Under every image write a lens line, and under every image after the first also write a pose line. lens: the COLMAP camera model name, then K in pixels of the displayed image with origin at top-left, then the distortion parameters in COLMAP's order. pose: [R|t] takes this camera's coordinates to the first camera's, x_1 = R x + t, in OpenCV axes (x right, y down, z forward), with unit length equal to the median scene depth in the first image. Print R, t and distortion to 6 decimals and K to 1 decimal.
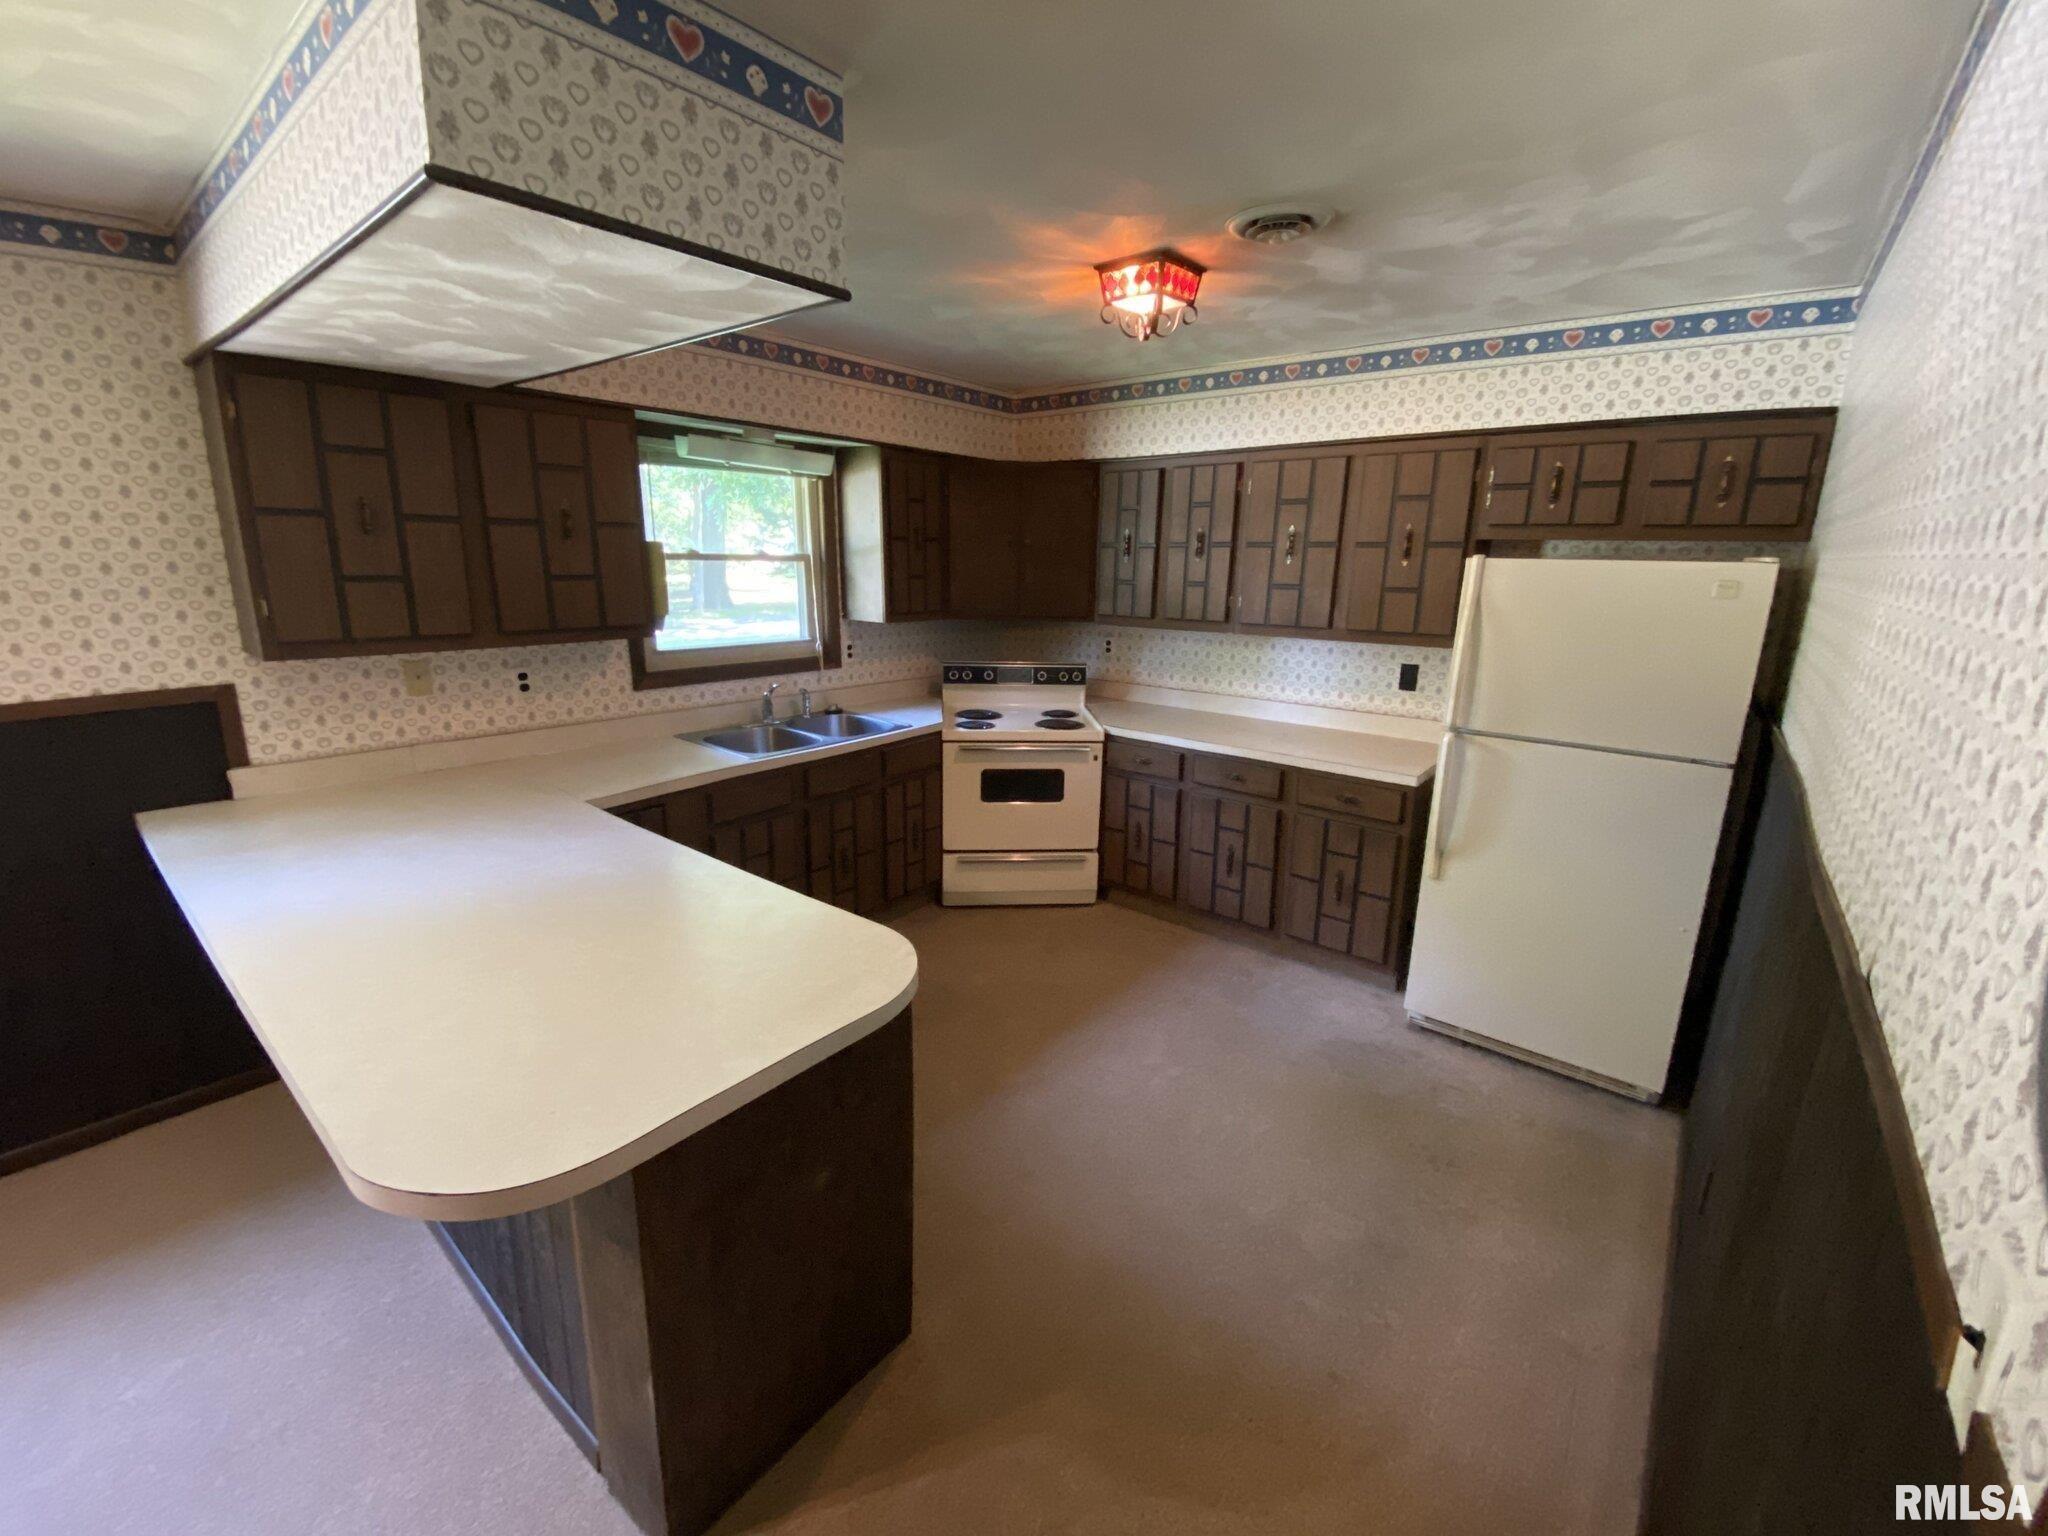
lens RADIAL K [[837.5, 0, 1029.6], [0, 837.5, 774.1], [0, 0, 1]] dist [-0.004309, -0.011841]
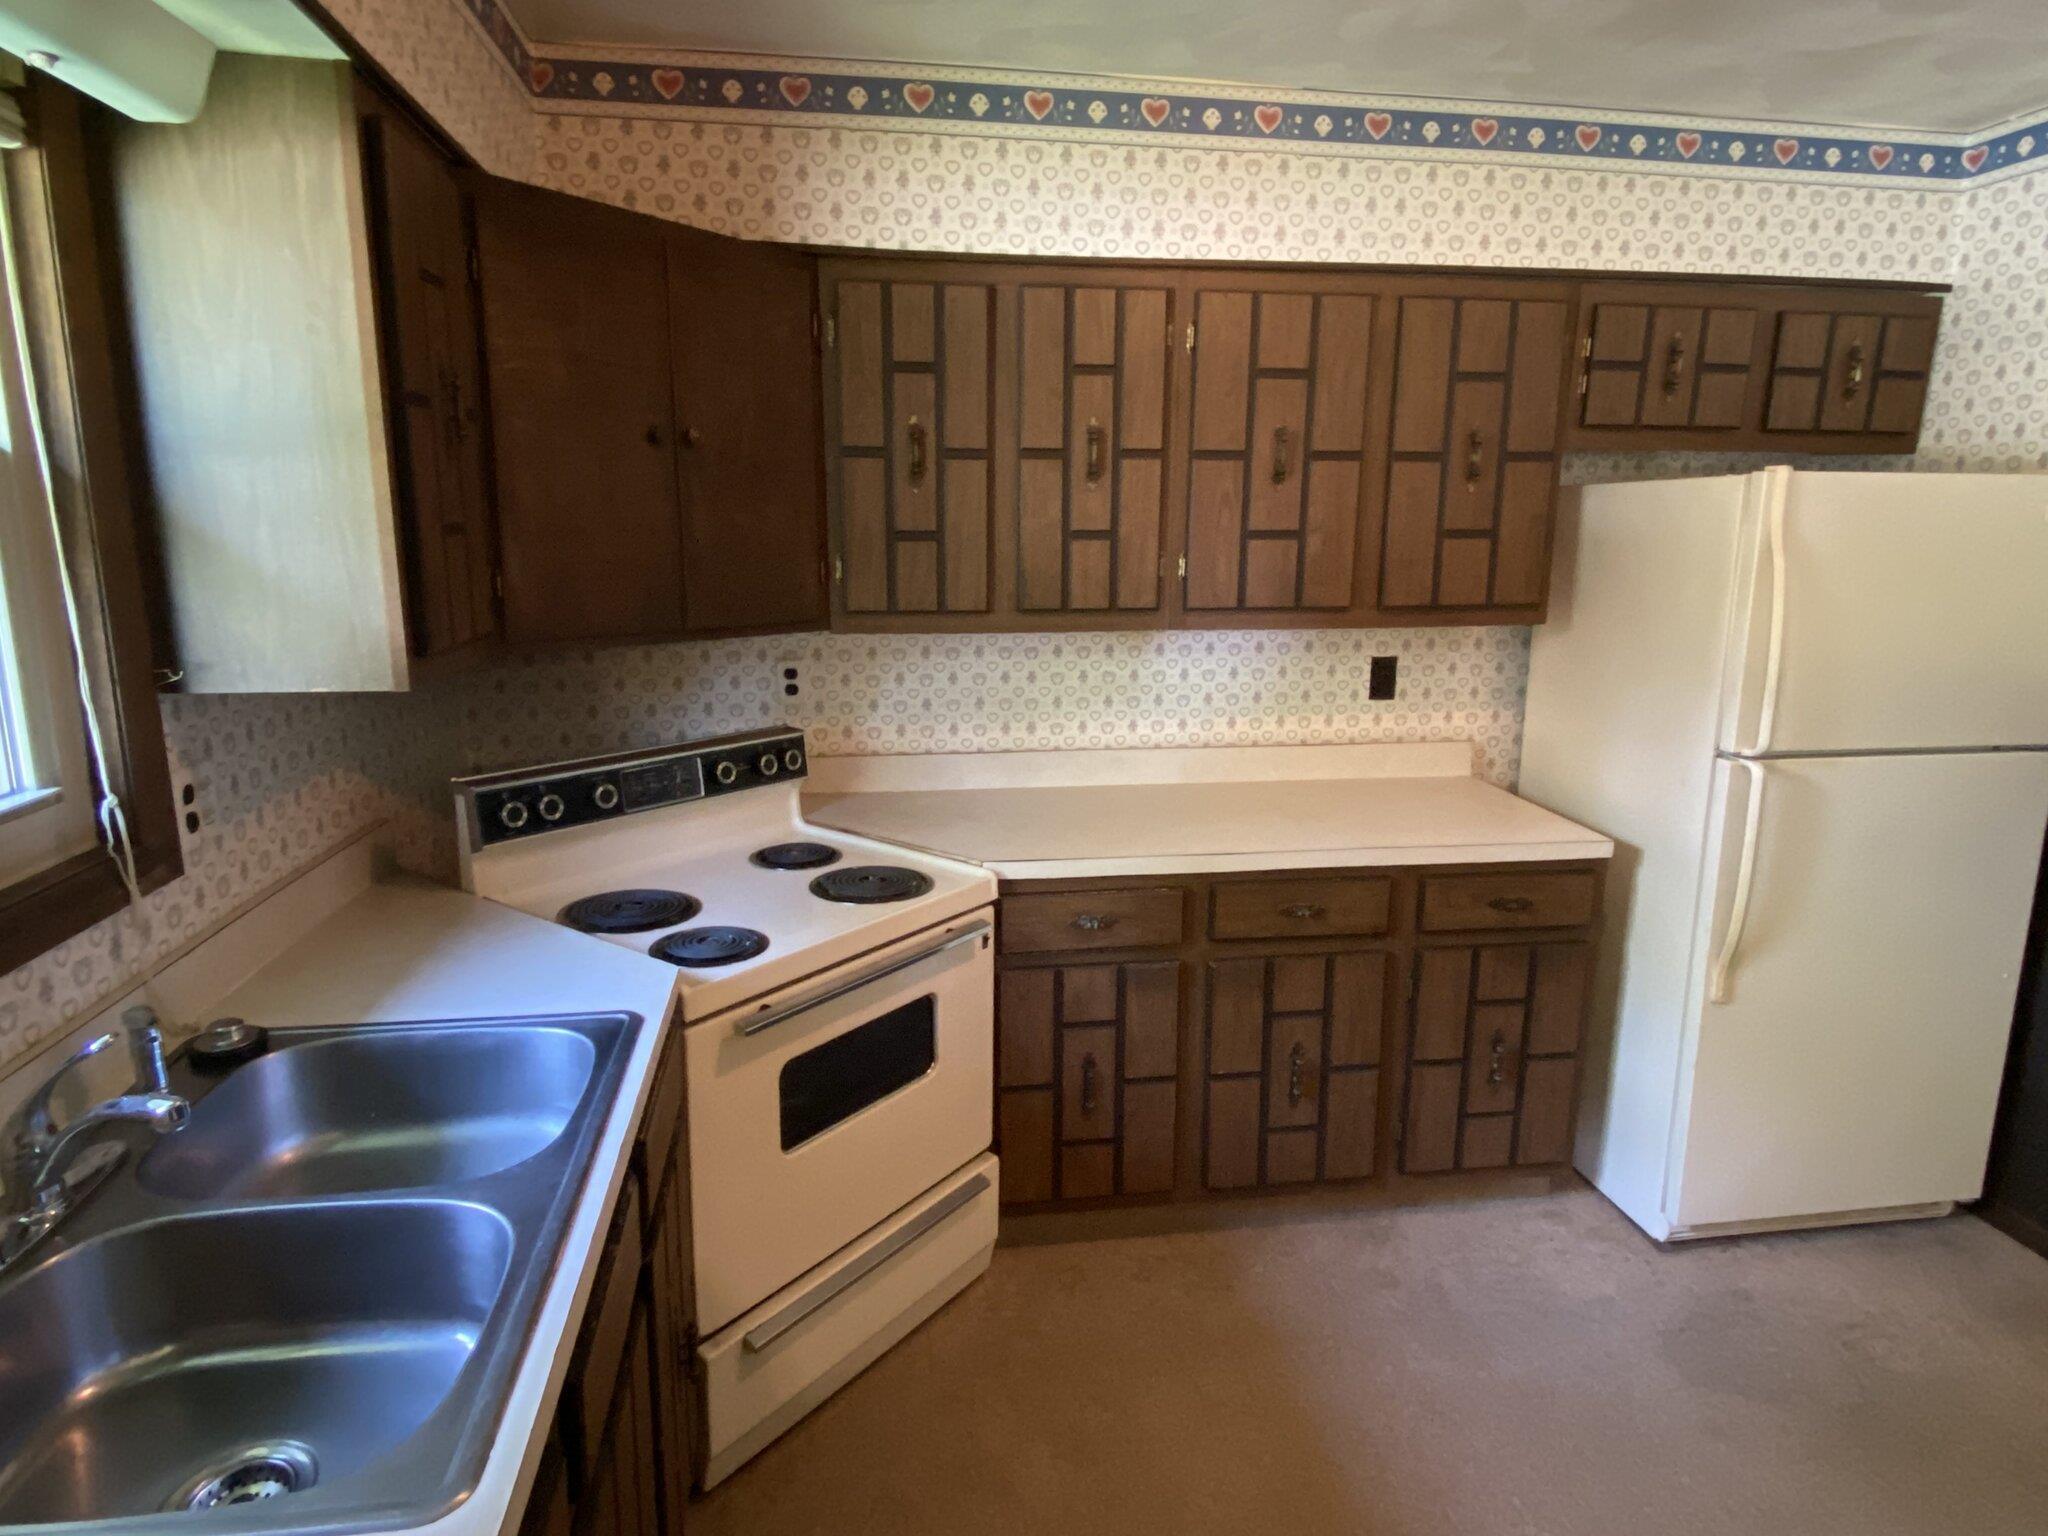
lens RADIAL K [[1170.7, 0, 1034.4], [0, 1170.7, 766.1], [0, 0, 1]] dist [0.012125, -0.011520]
pose [[0.672656, -0.161373, 0.722145, -0.351235], [0.190611, 0.980783, 0.041621, -0.139677], [-0.714984, 0.109652, 0.690489, 0.611433]]
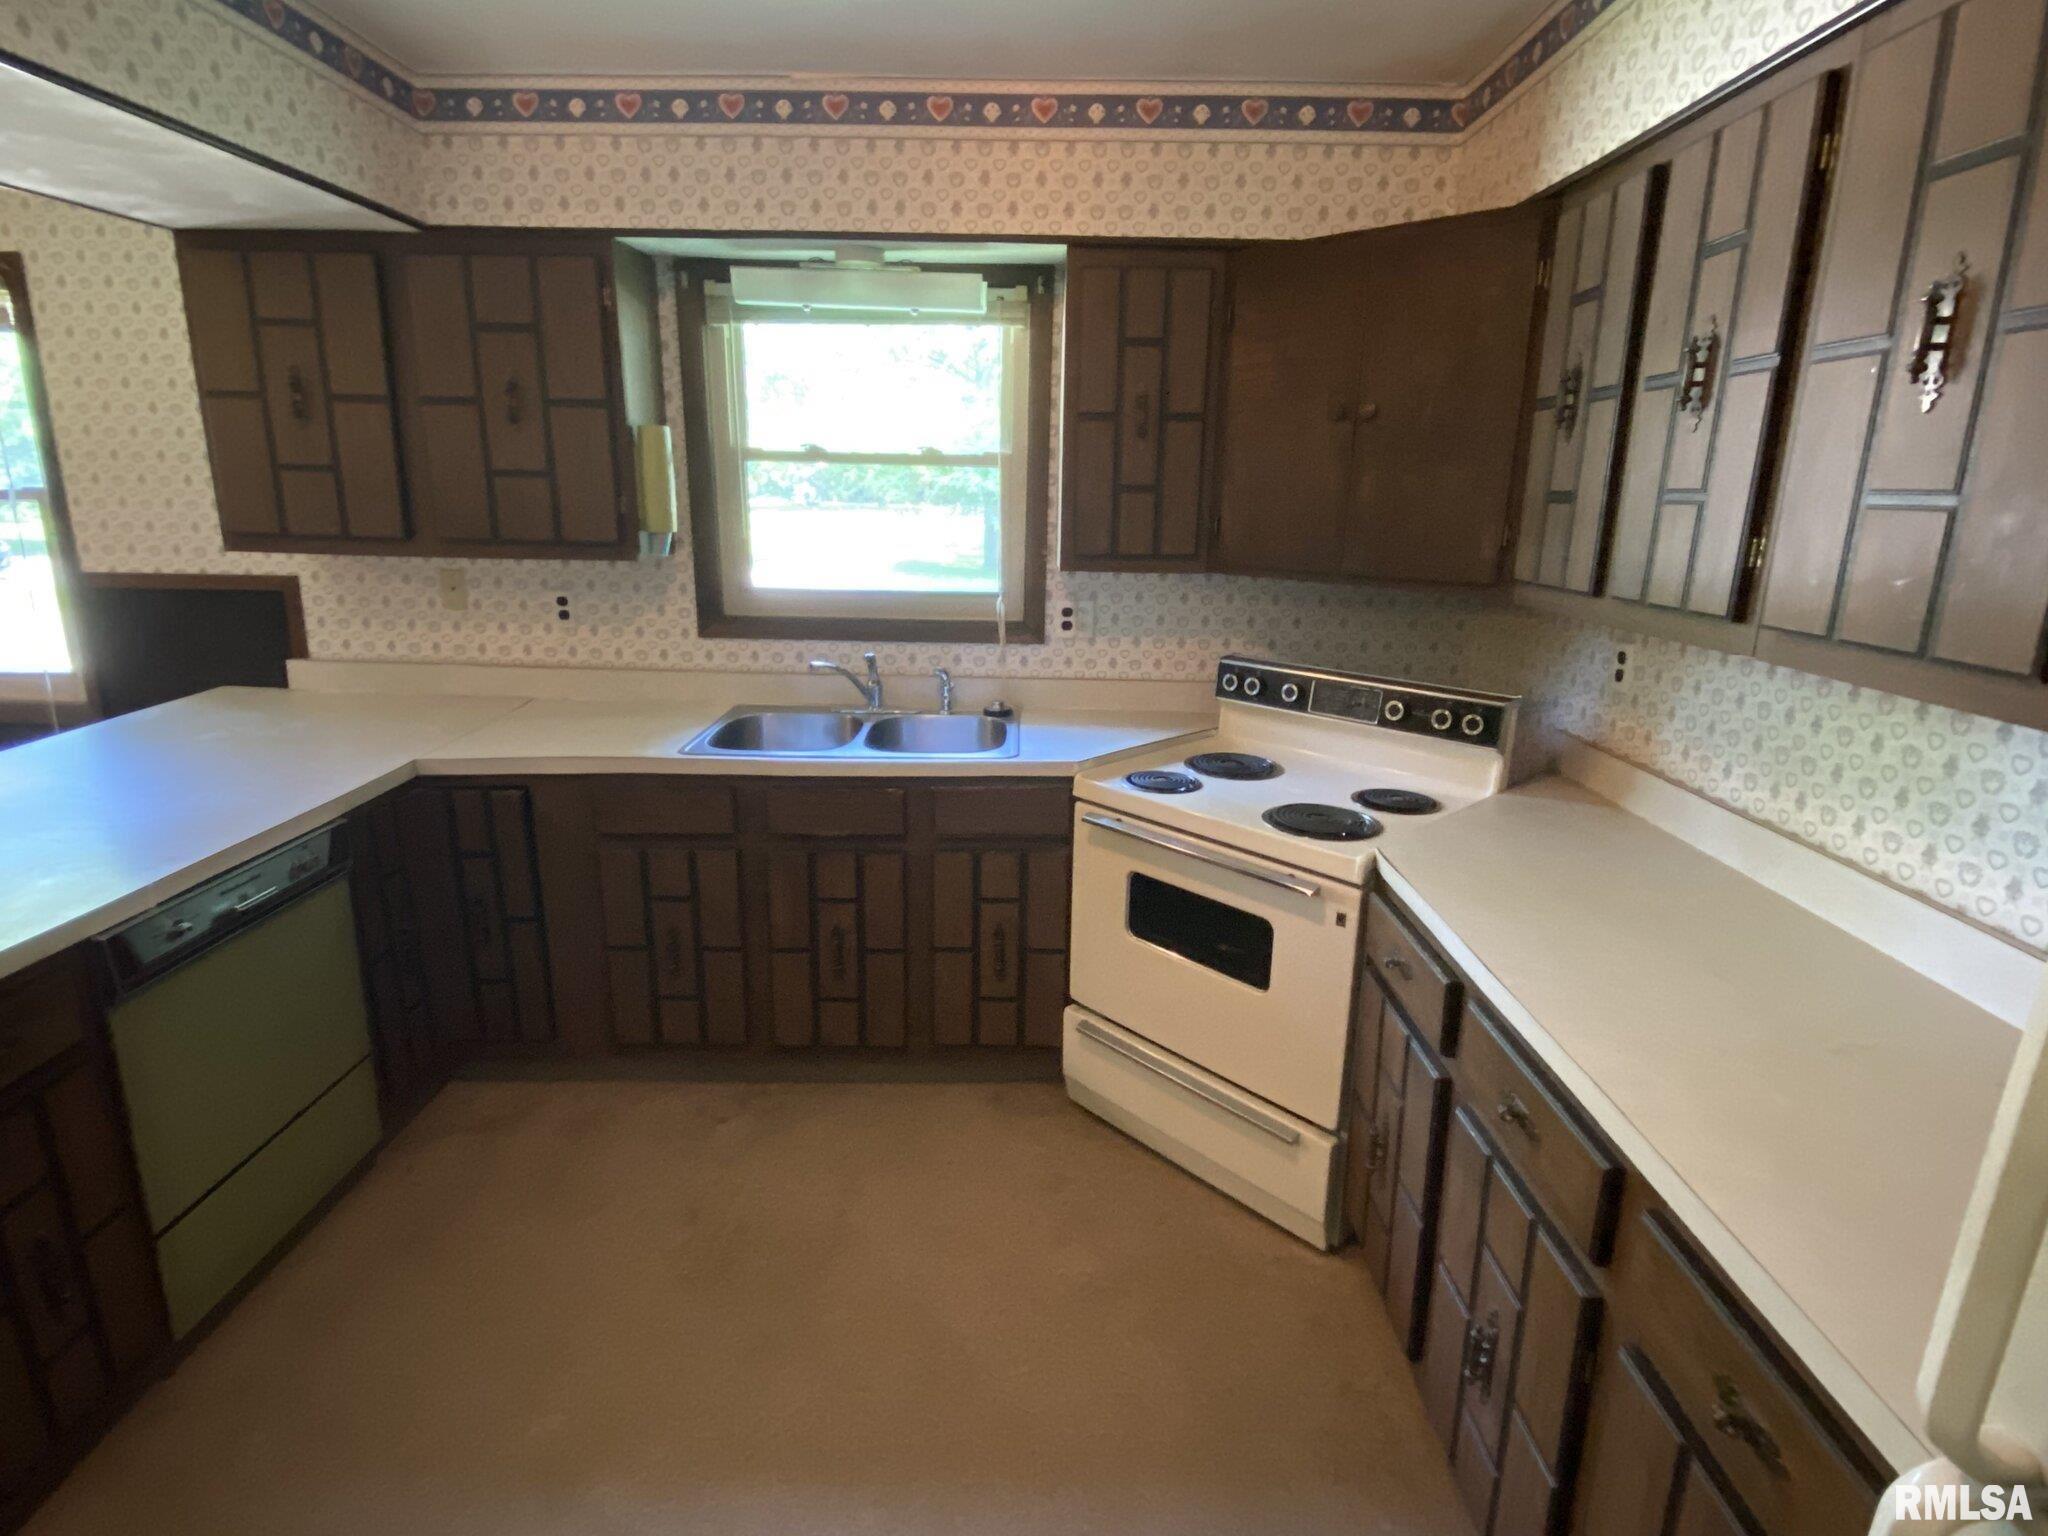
lens RADIAL K [[1050.4, 0, 1017.3], [0, 1050.4, 760.0], [0, 0, 1]] dist [0.013235, -0.006858]
pose [[0.608297, 0.189624, -0.770725, 0.402092], [-0.205224, 0.975598, 0.078056, -0.113873], [0.766719, 0.110690, 0.632368, 0.588275]]
